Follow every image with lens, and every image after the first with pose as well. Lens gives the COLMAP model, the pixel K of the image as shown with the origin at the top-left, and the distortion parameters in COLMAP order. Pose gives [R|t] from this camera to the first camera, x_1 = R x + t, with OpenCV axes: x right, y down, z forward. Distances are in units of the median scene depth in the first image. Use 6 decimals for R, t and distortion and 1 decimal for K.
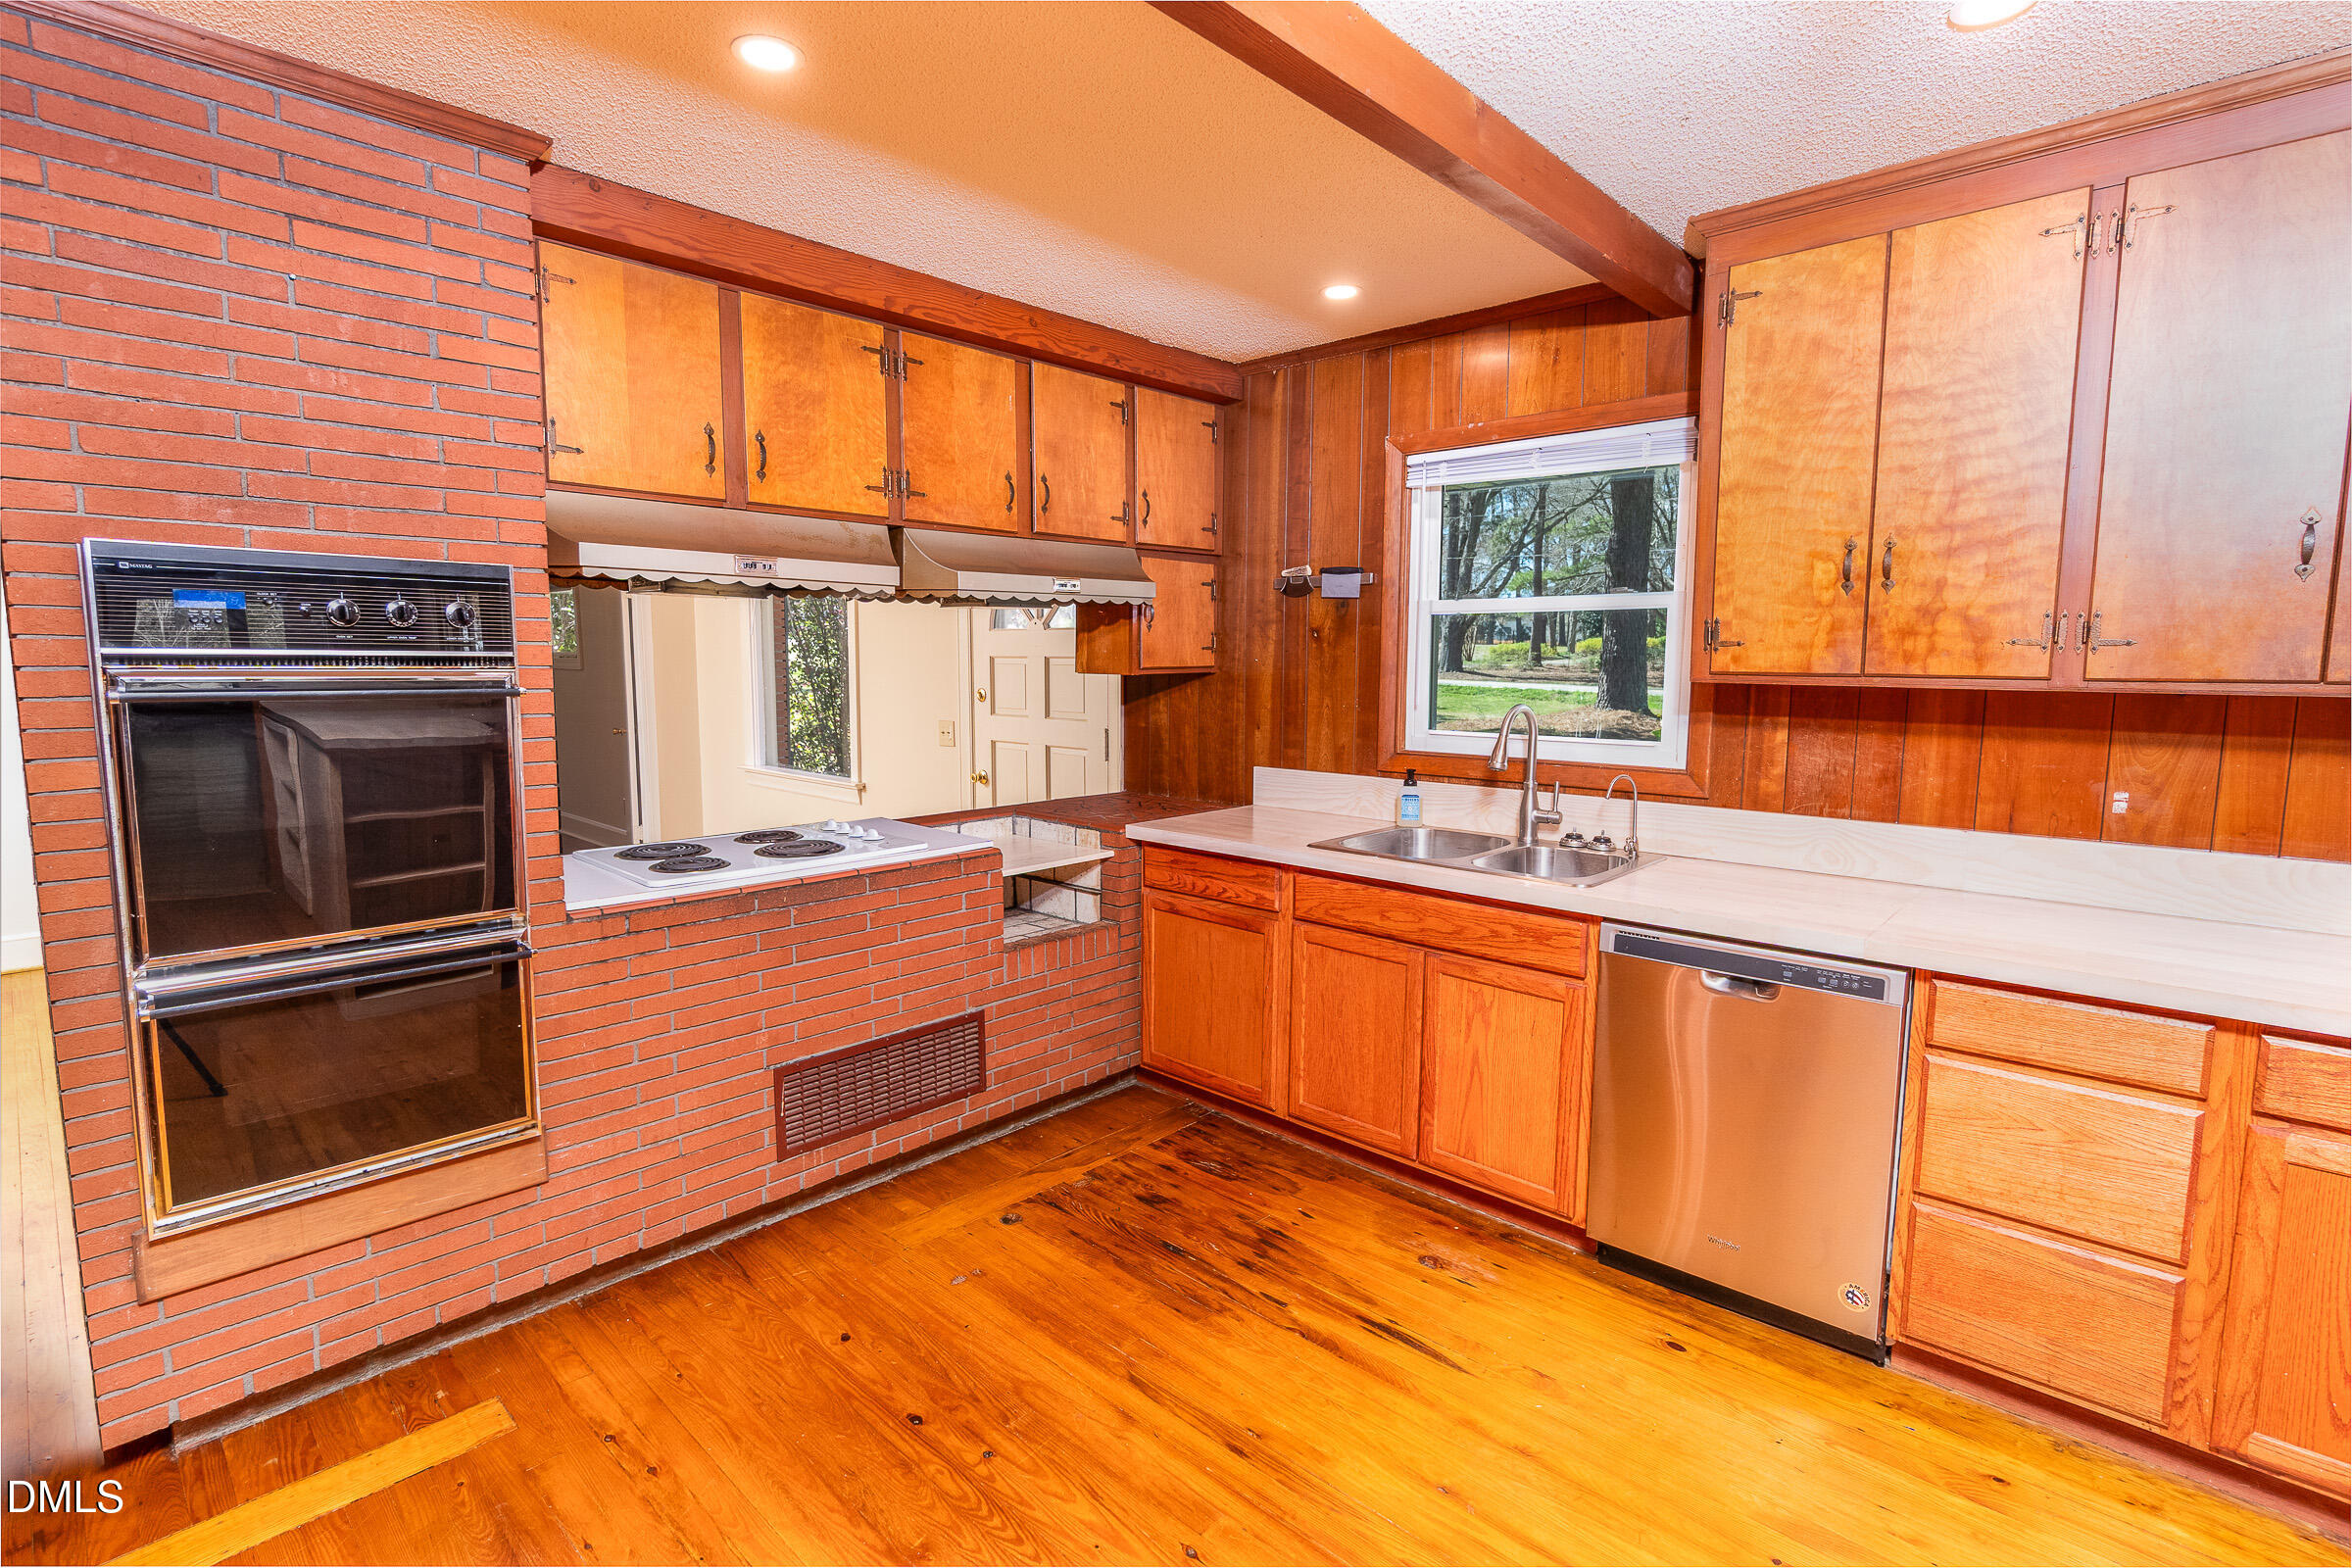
lens RADIAL K [[1106.8, 0, 1176.0], [0, 1106.8, 784.0], [0, 0, 1]] dist [-0.000517, 0.000022]
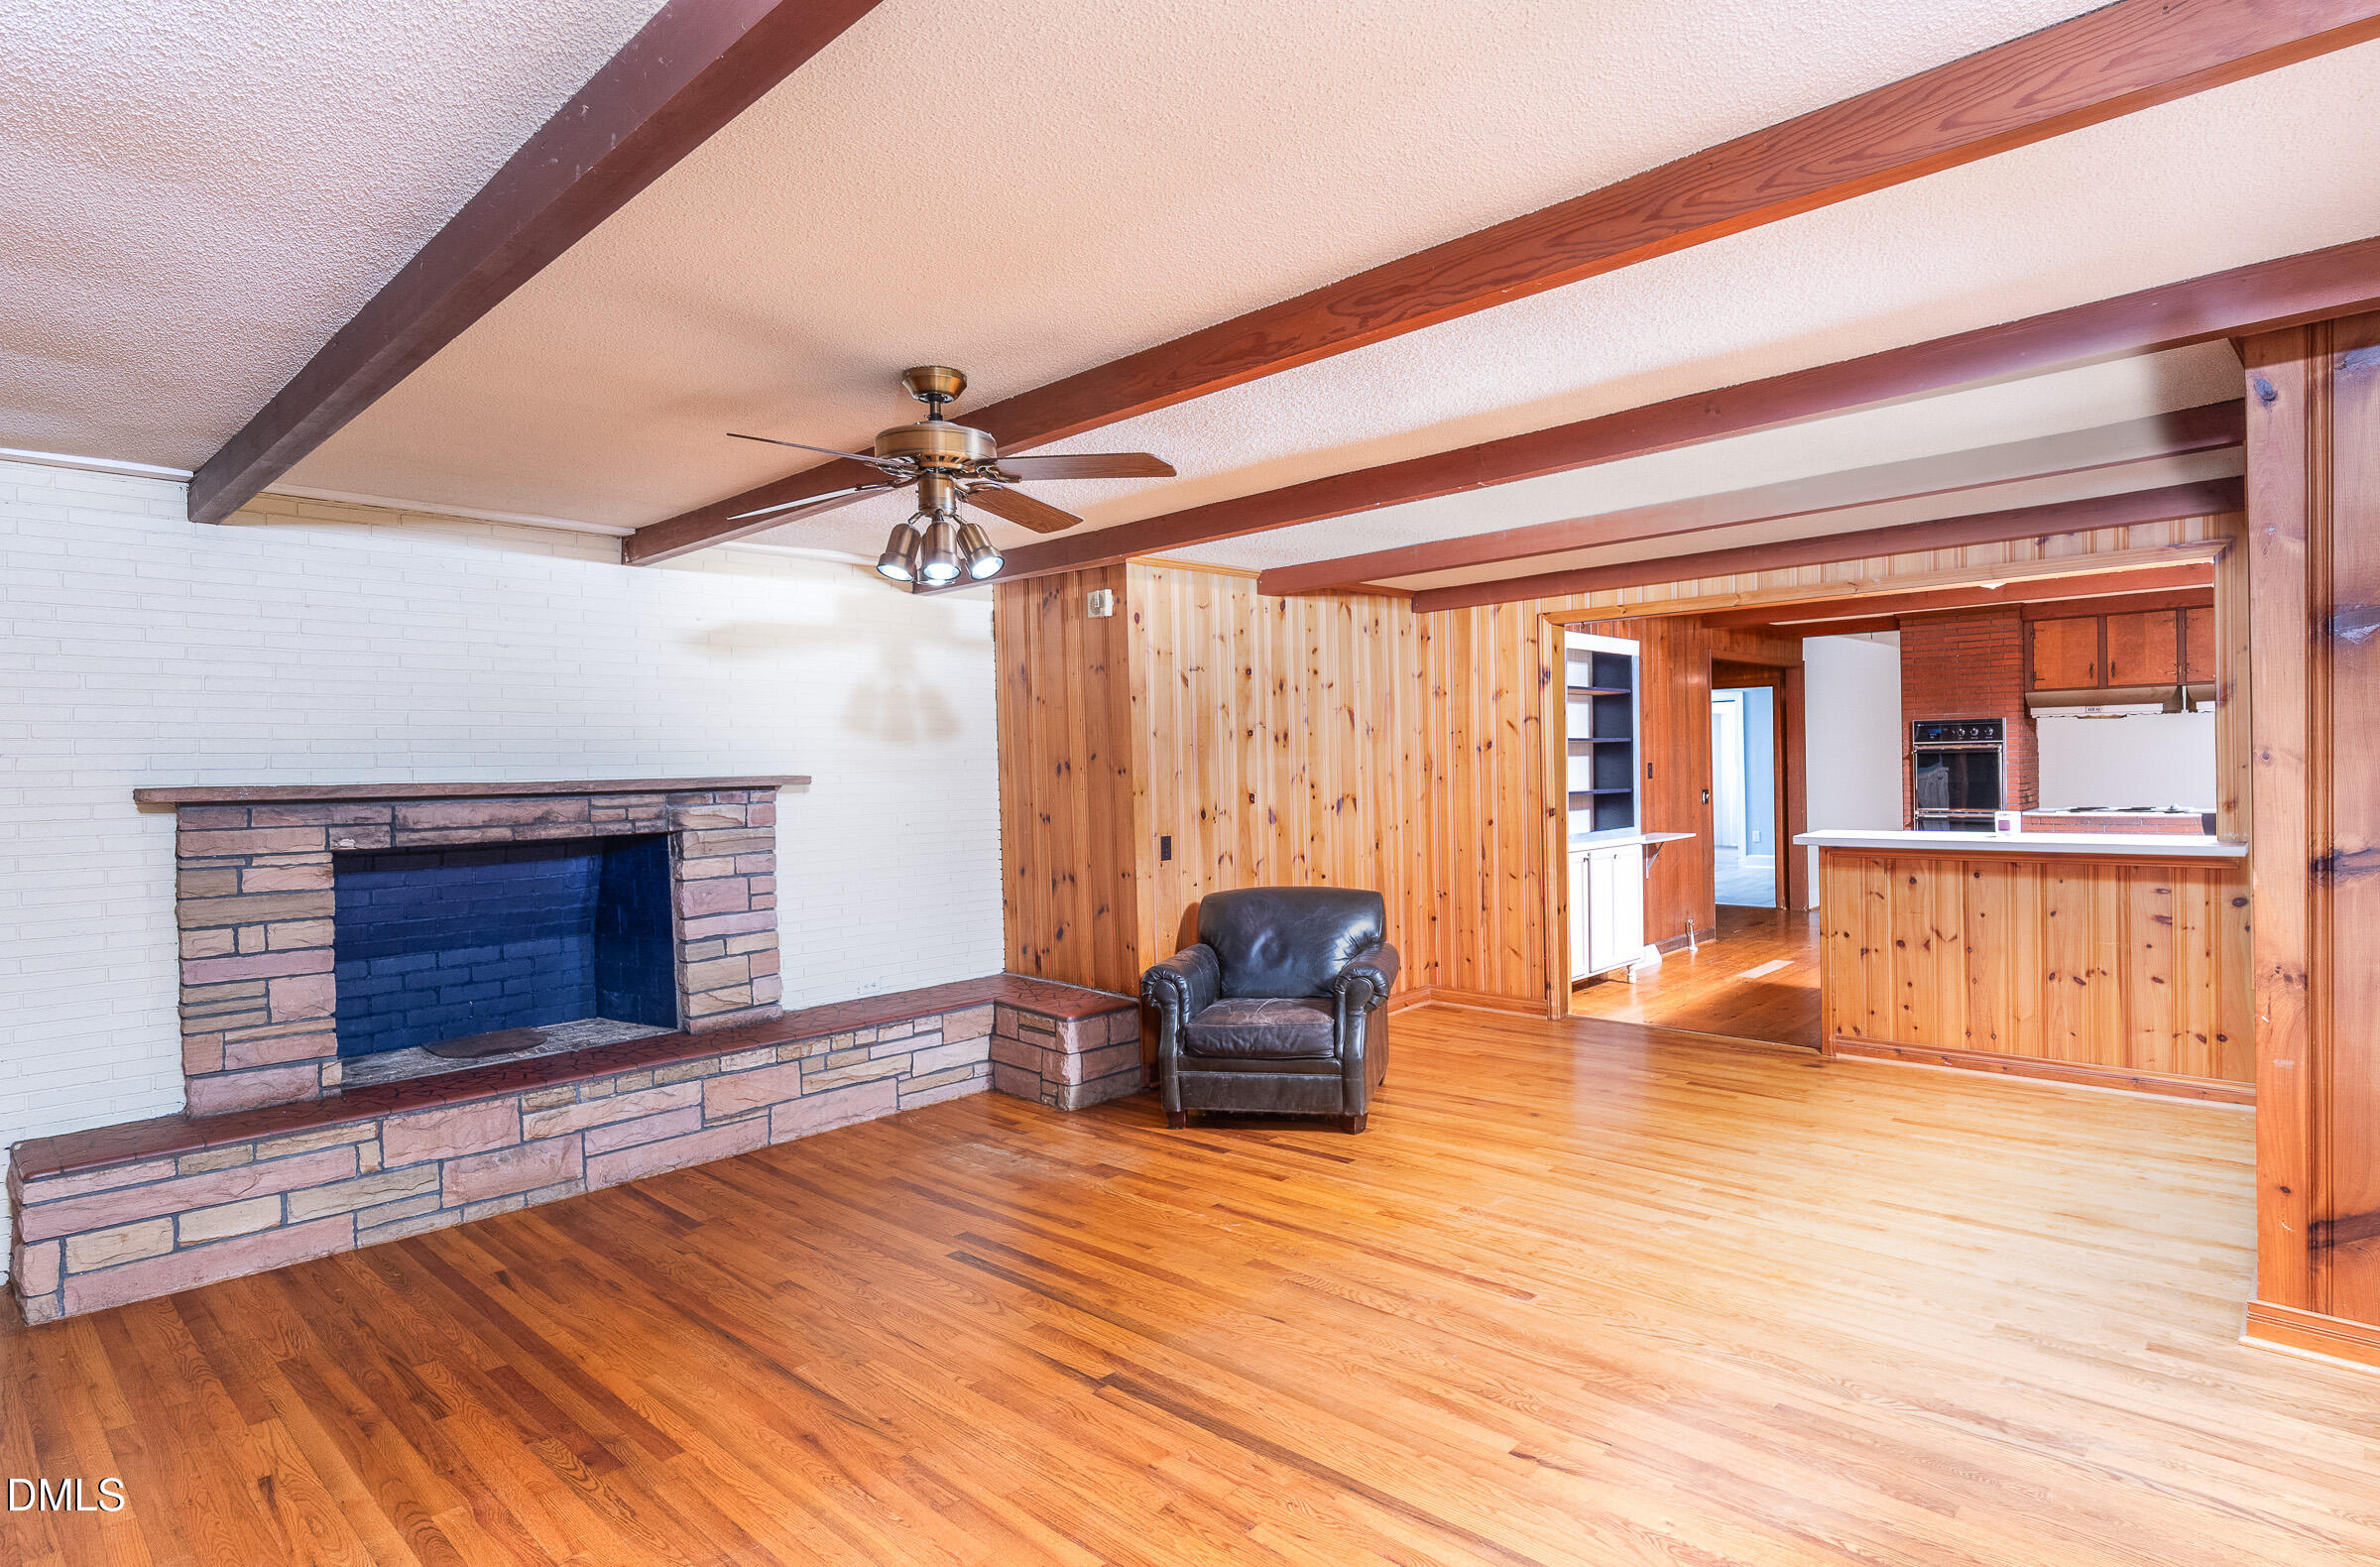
lens RADIAL K [[1260.1, 0, 1190.0], [0, 1260.1, 783.5], [0, 0, 1]] dist [-0.000966, 0.000005]
pose [[-0.003516, 0.007876, -0.999963, 2.498595], [-0.086866, 0.996187, 0.008151, 0.153507], [0.996214, 0.086892, -0.002818, -1.156270]]
